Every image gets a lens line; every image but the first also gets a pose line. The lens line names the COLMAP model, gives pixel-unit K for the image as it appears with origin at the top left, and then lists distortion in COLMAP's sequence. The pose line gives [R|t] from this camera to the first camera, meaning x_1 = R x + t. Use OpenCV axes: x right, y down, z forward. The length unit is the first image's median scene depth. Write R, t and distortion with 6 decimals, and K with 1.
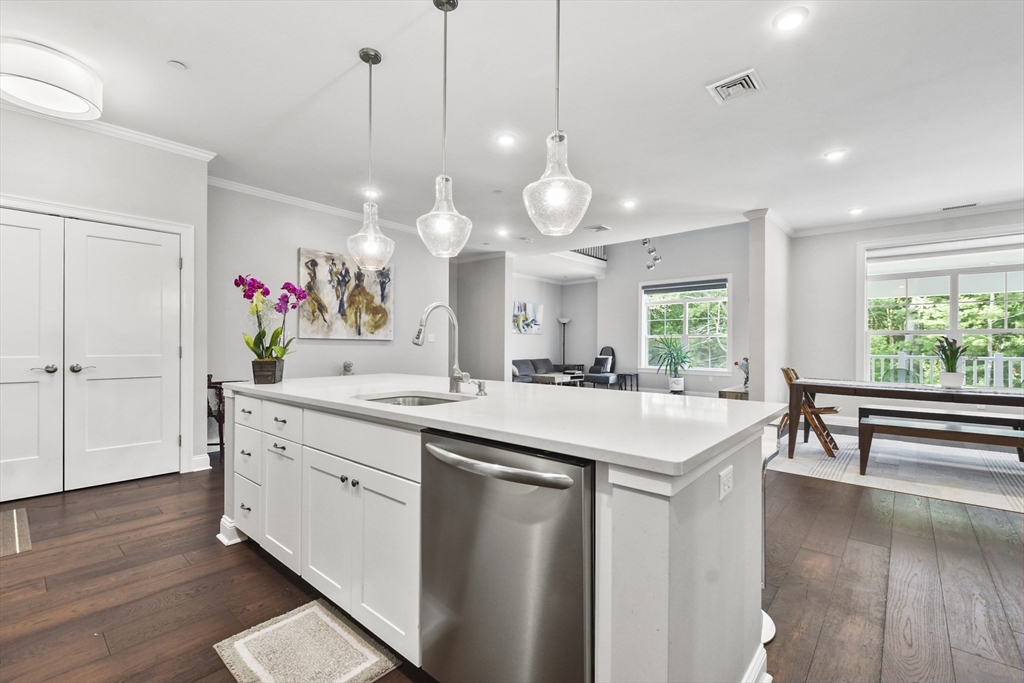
lens RADIAL K [[442.5, 0, 509.5], [0, 442.5, 349.9], [0, 0, 1]] dist [0.027894, -0.013740]
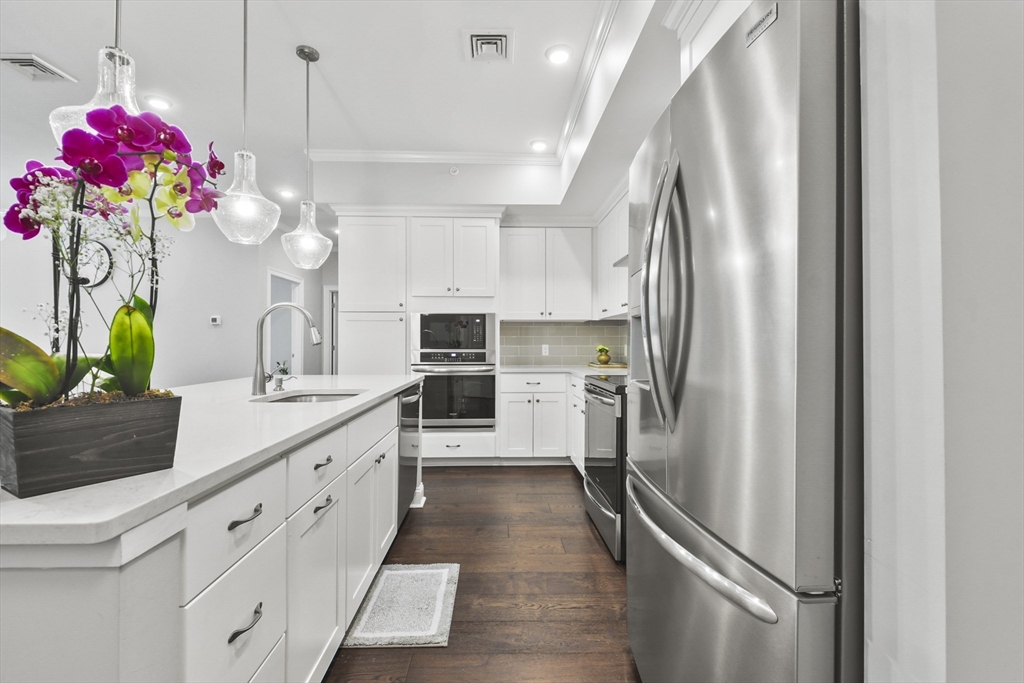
lens RADIAL K [[444.0, 0, 512.0], [0, 444.0, 341.5], [0, 0, 1]] dist [0.040272, -0.023643]
pose [[-0.687663, -0.001963, 0.726027, -0.427030], [0.005288, 0.999956, 0.007712, -0.007547], [-0.726010, 0.009142, -0.687623, 0.452544]]
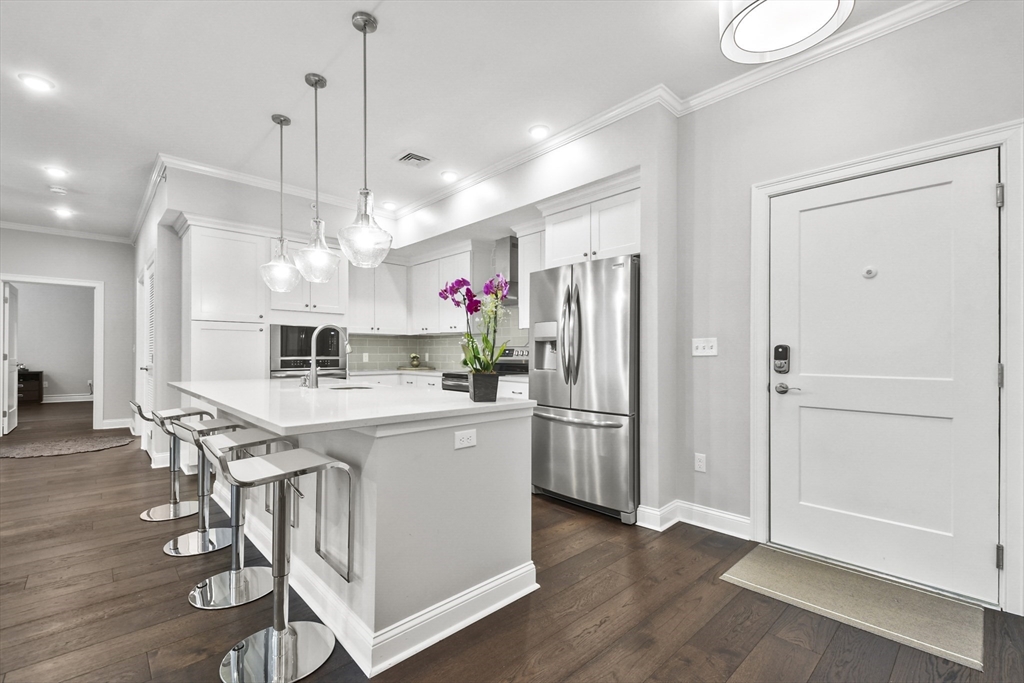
lens RADIAL K [[442.5, 0, 509.5], [0, 442.5, 349.9], [0, 0, 1]] dist [0.027894, -0.013740]
pose [[-0.995287, -0.007877, 0.096649, -0.304037], [-0.007422, 0.999960, 0.005068, -0.010147], [-0.096686, 0.004327, -0.995306, 0.815056]]
